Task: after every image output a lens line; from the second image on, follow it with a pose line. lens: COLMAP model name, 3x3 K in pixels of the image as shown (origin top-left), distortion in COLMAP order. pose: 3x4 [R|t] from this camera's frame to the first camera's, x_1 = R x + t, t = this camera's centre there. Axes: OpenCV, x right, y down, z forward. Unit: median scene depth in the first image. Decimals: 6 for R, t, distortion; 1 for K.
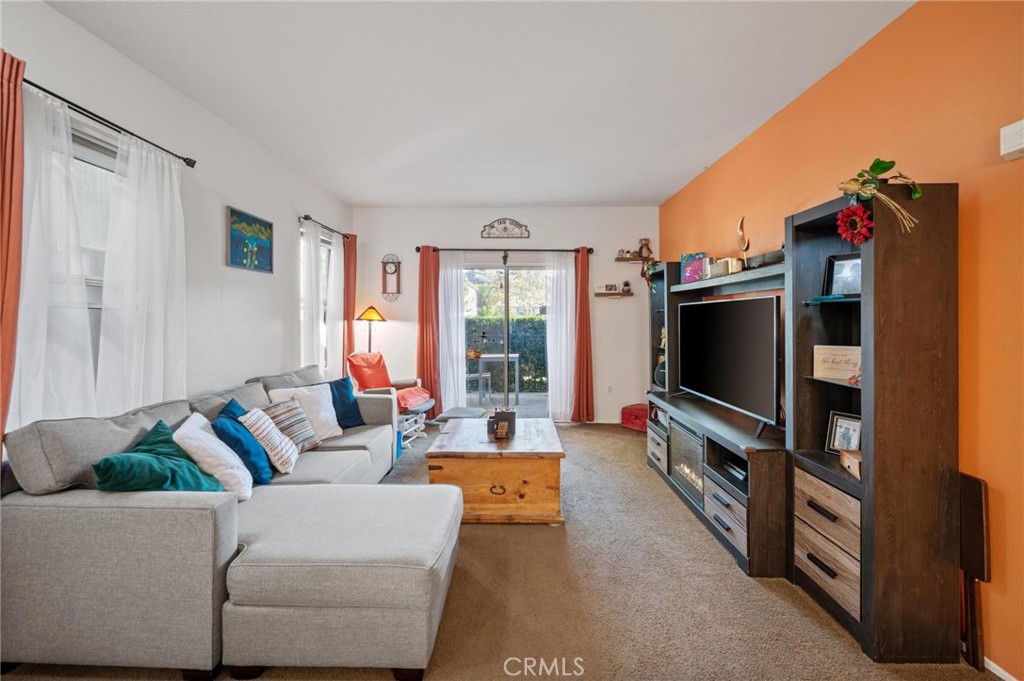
lens RADIAL K [[407.0, 0, 510.3], [0, 407.0, 328.1], [0, 0, 1]] dist [-0.002723, -0.000702]
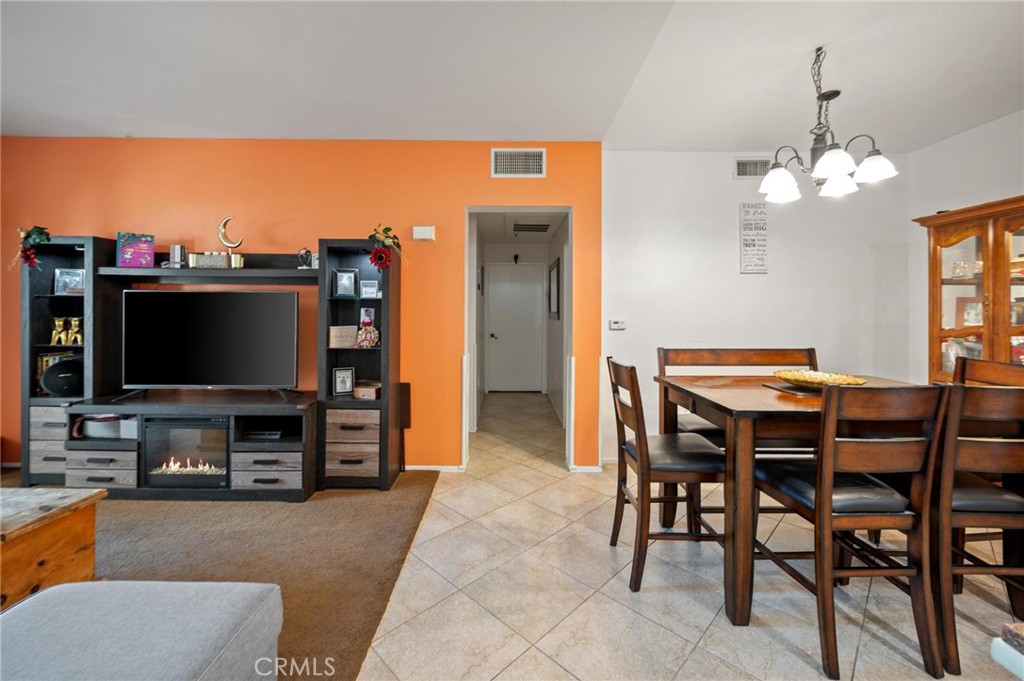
lens RADIAL K [[407.0, 0, 510.3], [0, 407.0, 328.1], [0, 0, 1]] dist [-0.002723, -0.000702]
pose [[-0.016561, -0.041899, 0.998985, -0.791881], [0.014733, 0.999003, 0.042144, -0.007381], [-0.999754, 0.015416, -0.015927, 0.358576]]
